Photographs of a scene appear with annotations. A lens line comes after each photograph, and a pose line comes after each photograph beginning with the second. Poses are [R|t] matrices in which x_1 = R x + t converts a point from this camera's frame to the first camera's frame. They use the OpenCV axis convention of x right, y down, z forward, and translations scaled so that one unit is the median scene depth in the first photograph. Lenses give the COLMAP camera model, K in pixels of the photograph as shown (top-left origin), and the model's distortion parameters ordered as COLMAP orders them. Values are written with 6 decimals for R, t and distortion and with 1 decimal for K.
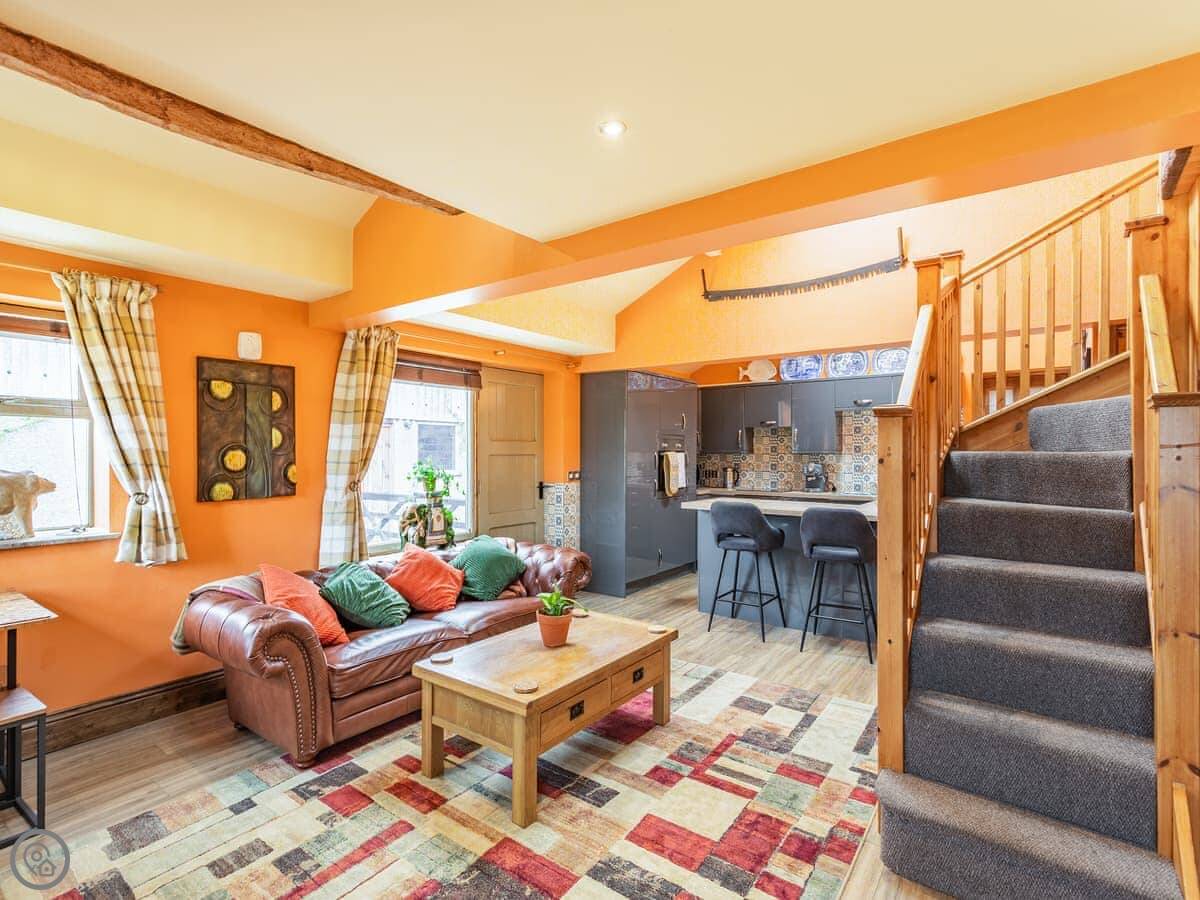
lens RADIAL K [[626.3, 0, 596.3], [0, 626.3, 451.4], [0, 0, 1]] dist [0.002215, 0.000769]
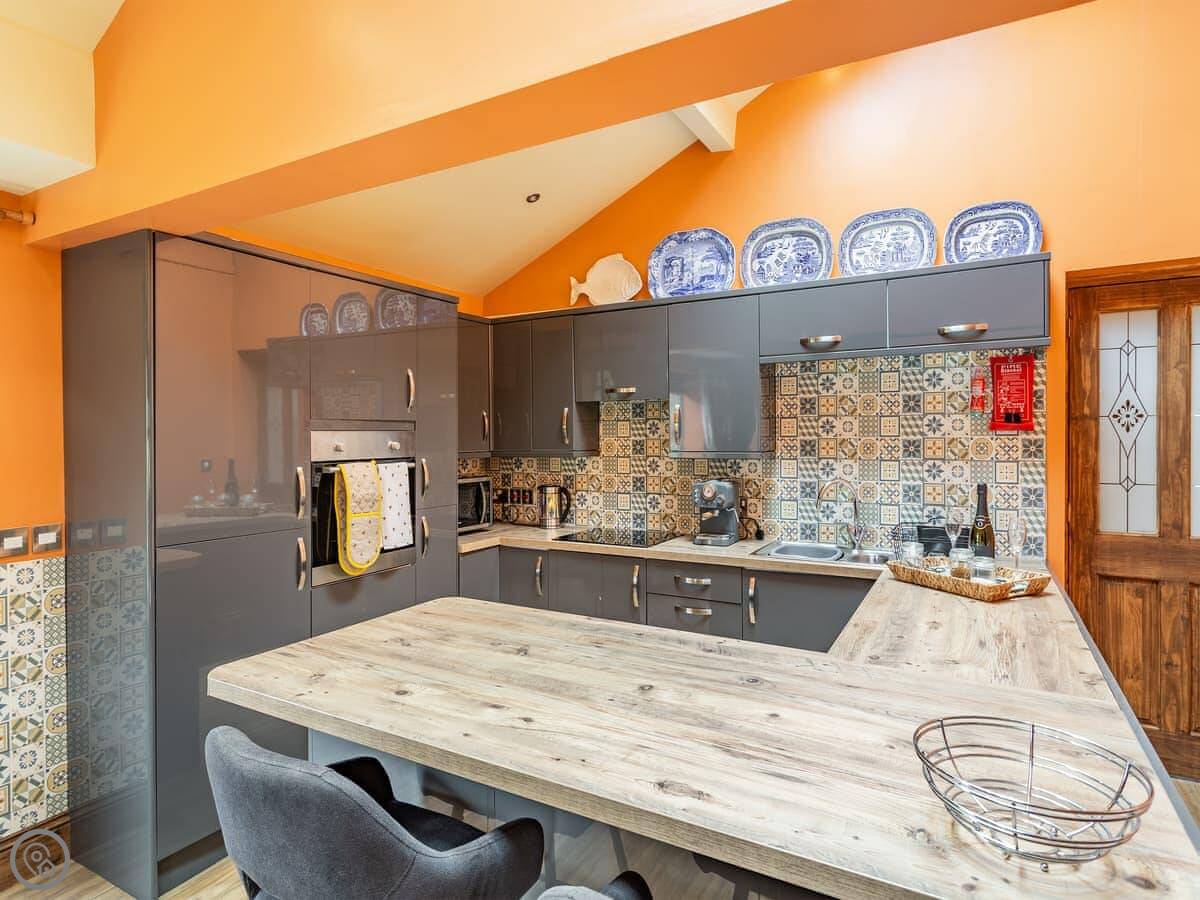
lens RADIAL K [[669.4, 0, 599.8], [0, 669.4, 445.0], [0, 0, 1]] dist [0.002247, 0.000327]
pose [[0.993388, -0.011666, 0.114207, 0.205168], [0.009502, 0.999765, 0.019470, -0.015966], [-0.114408, -0.018256, 0.993266, 0.519631]]
